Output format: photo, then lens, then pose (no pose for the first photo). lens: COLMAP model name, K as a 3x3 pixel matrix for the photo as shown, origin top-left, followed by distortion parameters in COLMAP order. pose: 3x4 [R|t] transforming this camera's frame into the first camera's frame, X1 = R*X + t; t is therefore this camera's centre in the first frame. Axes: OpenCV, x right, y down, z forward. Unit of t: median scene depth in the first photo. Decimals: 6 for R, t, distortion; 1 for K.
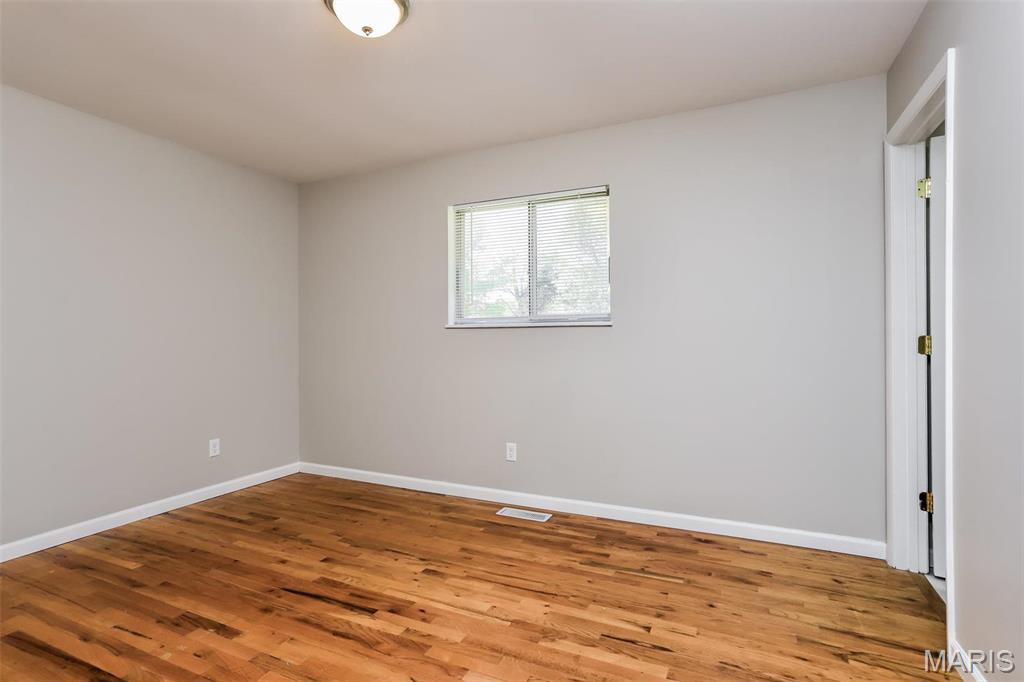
lens RADIAL K [[520.3, 0, 498.1], [0, 520.3, 342.3], [0, 0, 1]] dist [-0.056442, 0.000380]
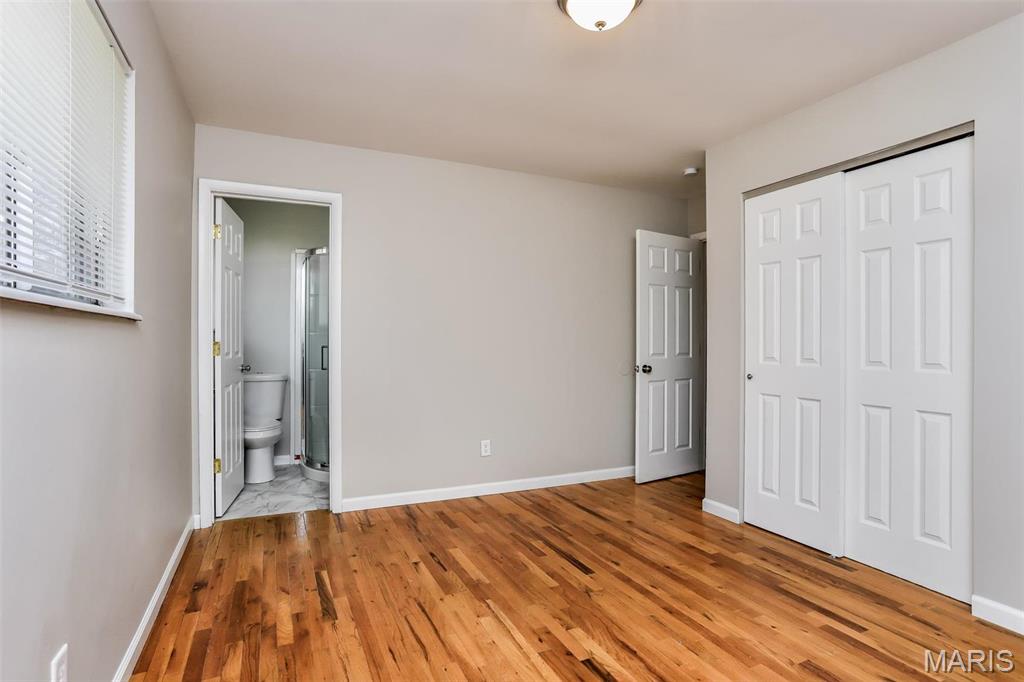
lens RADIAL K [[520.3, 0, 498.1], [0, 520.3, 342.3], [0, 0, 1]] dist [-0.056442, 0.000380]
pose [[-0.769487, -0.006138, 0.638633, -0.652969], [0.005690, 0.999848, 0.016465, -0.035119], [-0.638637, 0.016304, -0.769336, 1.686188]]
